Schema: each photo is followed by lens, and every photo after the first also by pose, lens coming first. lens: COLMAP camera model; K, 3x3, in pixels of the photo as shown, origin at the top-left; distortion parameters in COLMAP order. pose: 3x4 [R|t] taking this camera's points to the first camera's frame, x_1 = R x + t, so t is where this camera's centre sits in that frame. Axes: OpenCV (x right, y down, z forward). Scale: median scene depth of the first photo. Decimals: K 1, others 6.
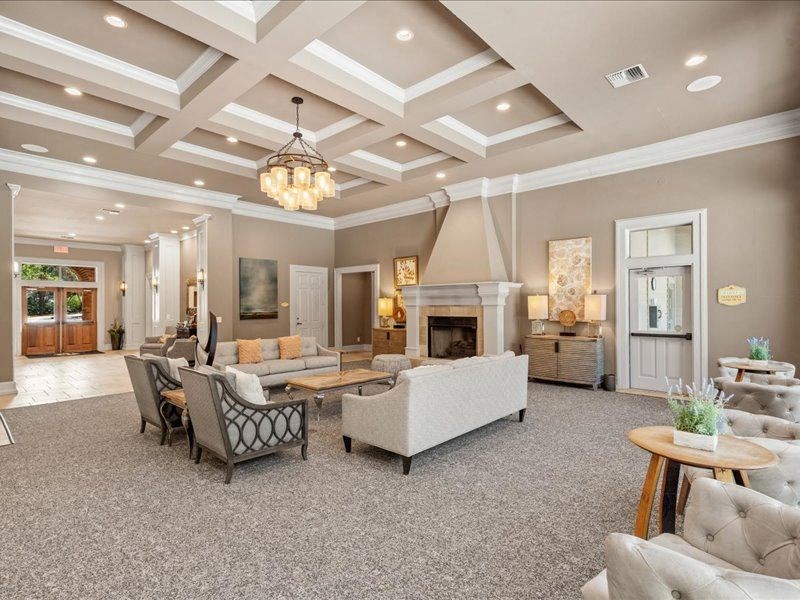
lens RADIAL K [[415.0, 0, 400.0], [0, 415.0, 300.0], [0, 0, 1]] dist [0.059931, 0.000756]
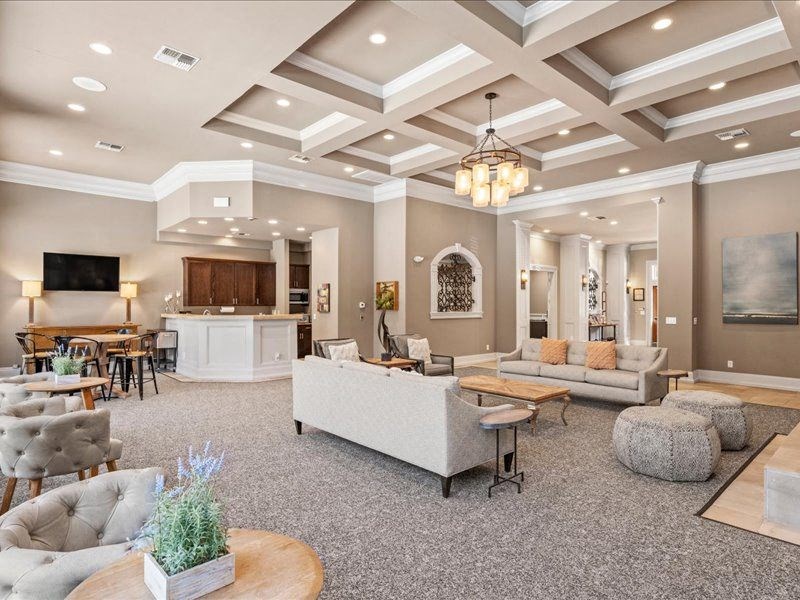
lens RADIAL K [[454.8, 0, 400.0], [0, 454.8, 300.0], [0, 0, 1]] dist [0.004939, 0.000426]
pose [[-0.086420, 0.002746, -0.996255, 0.699714], [0.005860, 0.999980, 0.002248, 0.002589], [0.996242, -0.005643, -0.086435, 0.729556]]
